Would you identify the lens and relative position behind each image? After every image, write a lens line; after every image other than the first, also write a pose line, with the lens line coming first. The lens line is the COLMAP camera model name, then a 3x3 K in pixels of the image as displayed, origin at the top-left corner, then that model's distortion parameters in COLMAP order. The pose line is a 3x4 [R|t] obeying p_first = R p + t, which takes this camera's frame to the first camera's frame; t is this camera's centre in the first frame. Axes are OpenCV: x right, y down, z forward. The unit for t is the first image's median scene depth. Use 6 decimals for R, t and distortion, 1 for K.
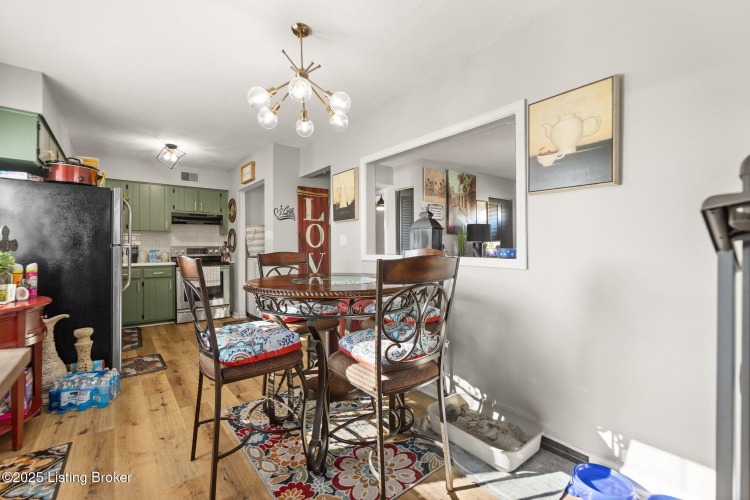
lens RADIAL K [[328.5, 0, 375.0], [0, 328.5, 250.0], [0, 0, 1]] dist [-0.000494, -0.000031]
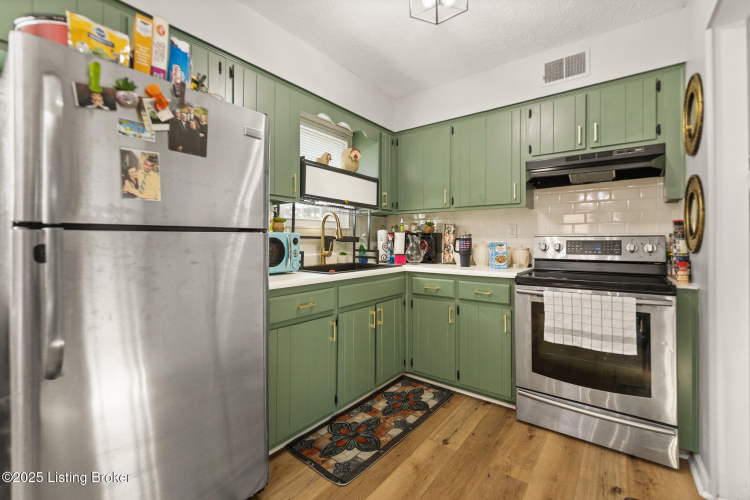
lens RADIAL K [[321.5, 0, 375.3], [0, 321.5, 239.3], [0, 0, 1]] dist [0.000018, 0.000060]
pose [[0.248520, -0.002564, -0.968623, -0.228645], [-0.010644, 0.999929, -0.005378, -0.001342], [0.968568, 0.011647, 0.248475, 0.663979]]
